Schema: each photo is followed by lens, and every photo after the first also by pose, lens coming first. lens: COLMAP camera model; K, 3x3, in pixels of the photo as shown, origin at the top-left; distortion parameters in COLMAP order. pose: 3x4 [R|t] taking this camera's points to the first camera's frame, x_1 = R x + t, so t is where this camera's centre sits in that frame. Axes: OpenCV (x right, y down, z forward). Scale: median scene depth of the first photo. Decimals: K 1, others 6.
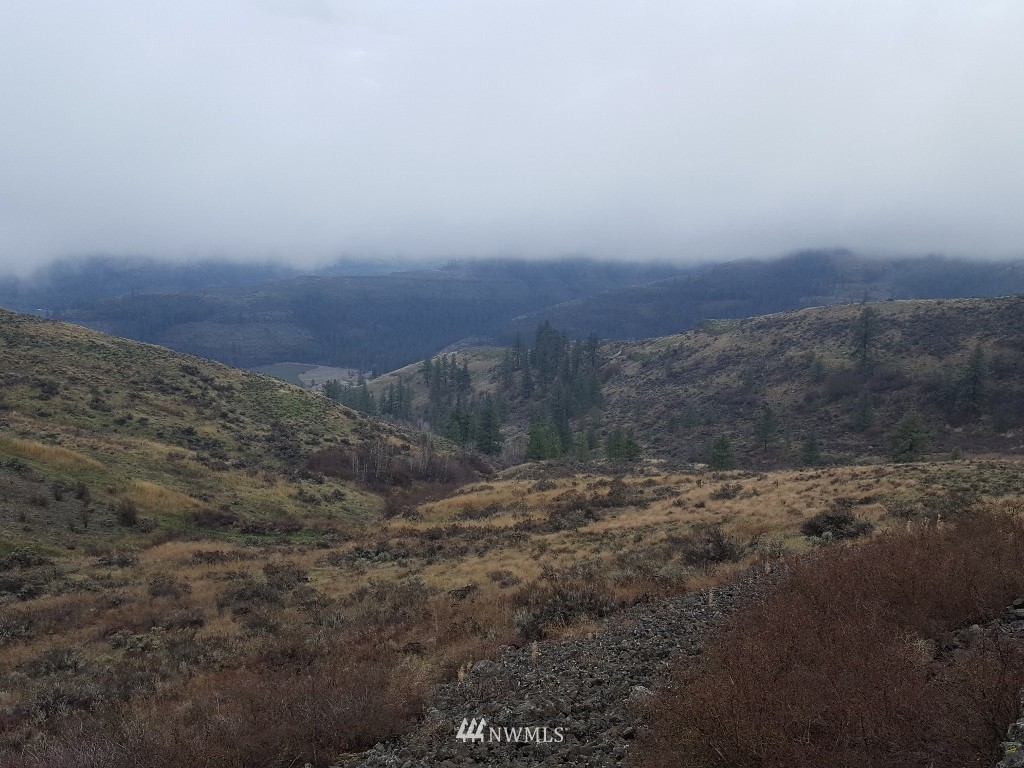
lens RADIAL K [[815.5, 0, 512.0], [0, 815.5, 384.0], [0, 0, 1]] dist [0.143680, -0.208048]
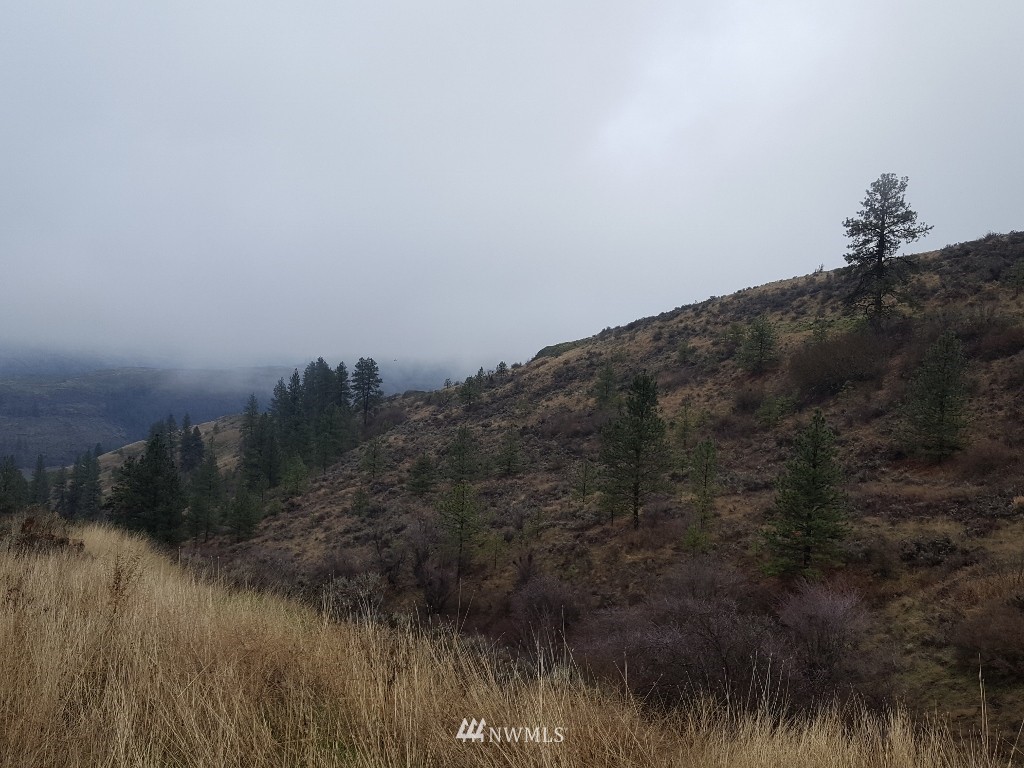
lens RADIAL K [[815.5, 0, 512.0], [0, 815.5, 384.0], [0, 0, 1]] dist [0.143680, -0.208048]
pose [[0.990477, 0.041509, 0.131271, 0.184960], [-0.021331, 0.988221, -0.151539, 0.064522], [-0.136015, 0.147296, 0.979696, 0.590524]]
